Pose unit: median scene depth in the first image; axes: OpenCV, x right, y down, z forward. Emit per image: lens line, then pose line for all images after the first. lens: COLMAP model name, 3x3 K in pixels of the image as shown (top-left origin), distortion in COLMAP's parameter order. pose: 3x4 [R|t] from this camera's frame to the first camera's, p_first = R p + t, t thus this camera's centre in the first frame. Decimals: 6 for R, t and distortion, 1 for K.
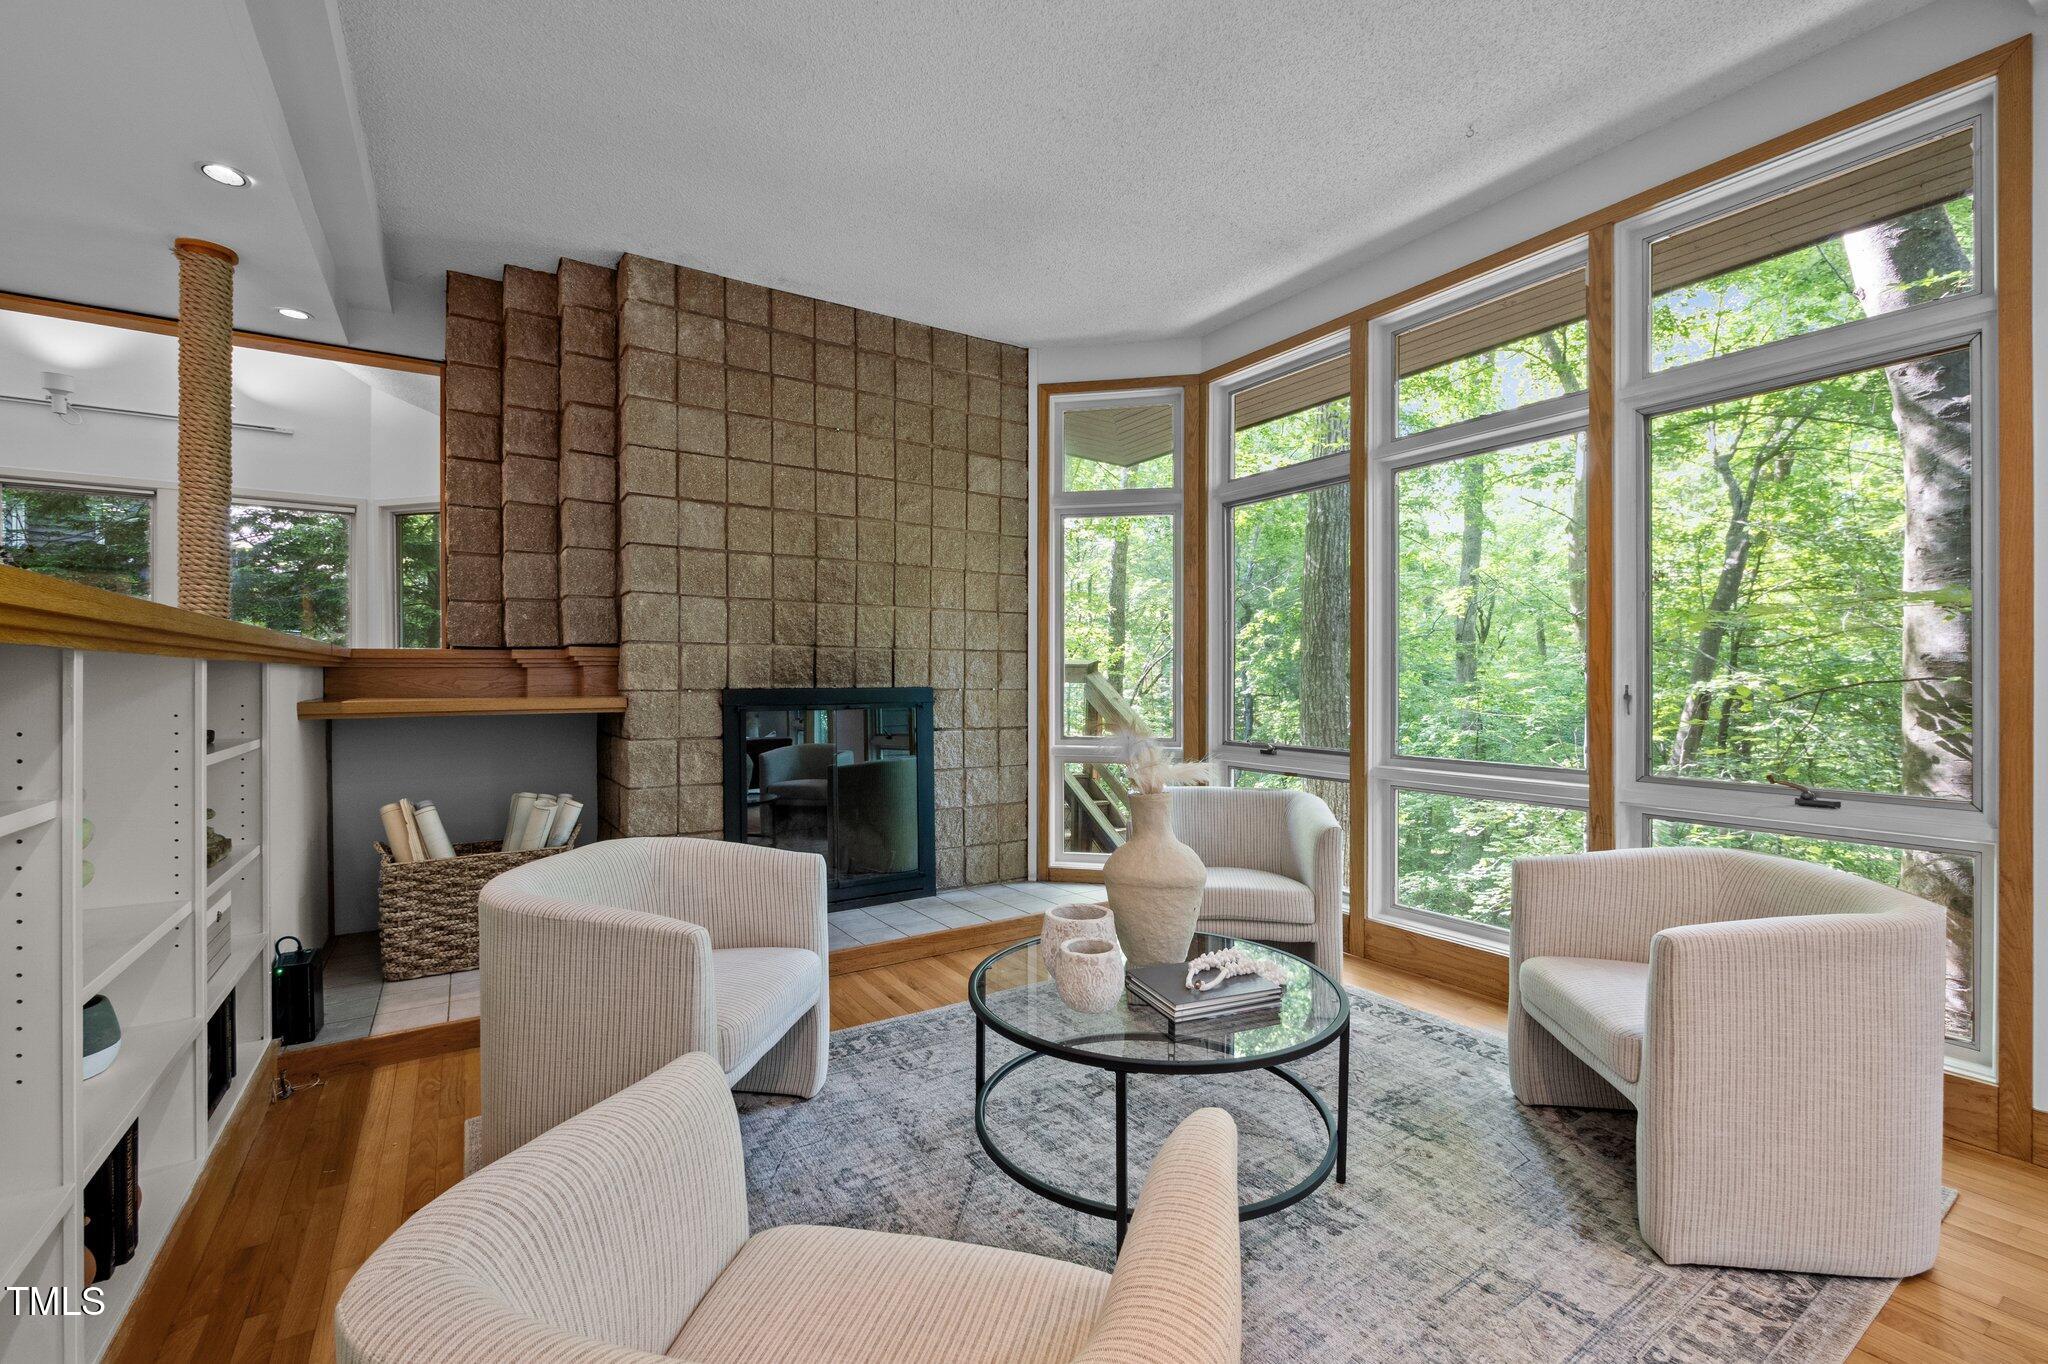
lens RADIAL K [[873.1, 0, 1025.7], [0, 873.1, 658.8], [0, 0, 1]] dist [0.001338, 0.000759]
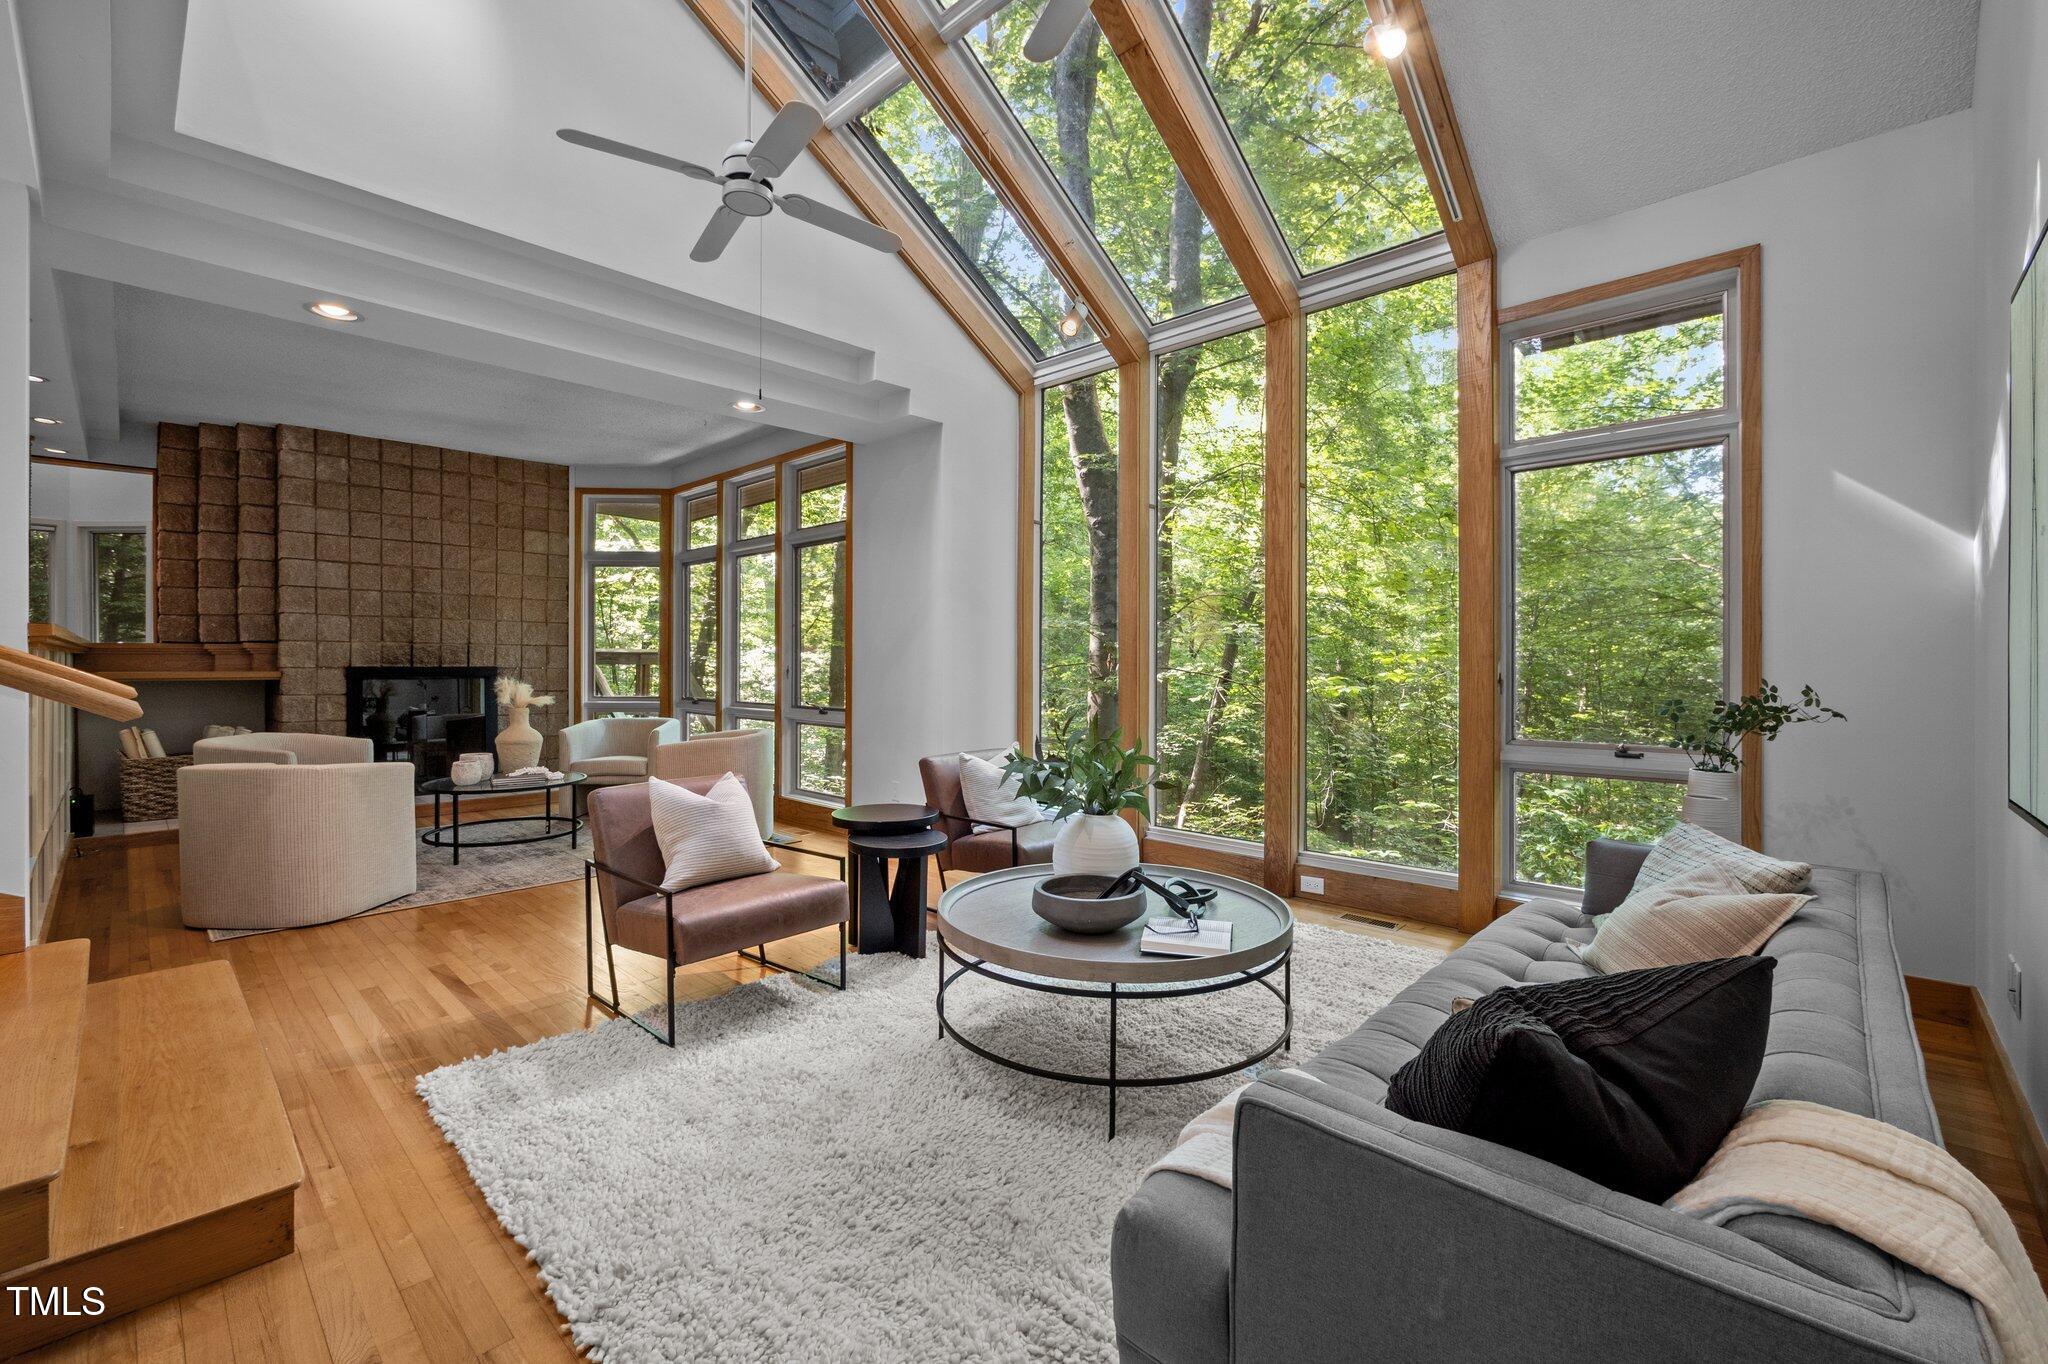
lens RADIAL K [[873.1, 0, 1025.7], [0, 873.1, 658.8], [0, 0, 1]] dist [0.001338, 0.000759]
pose [[0.971976, 0.003582, 0.235053, 0.573406], [-0.005719, 0.999948, 0.008411, -0.004587], [-0.235011, -0.009520, 0.971946, -1.045178]]
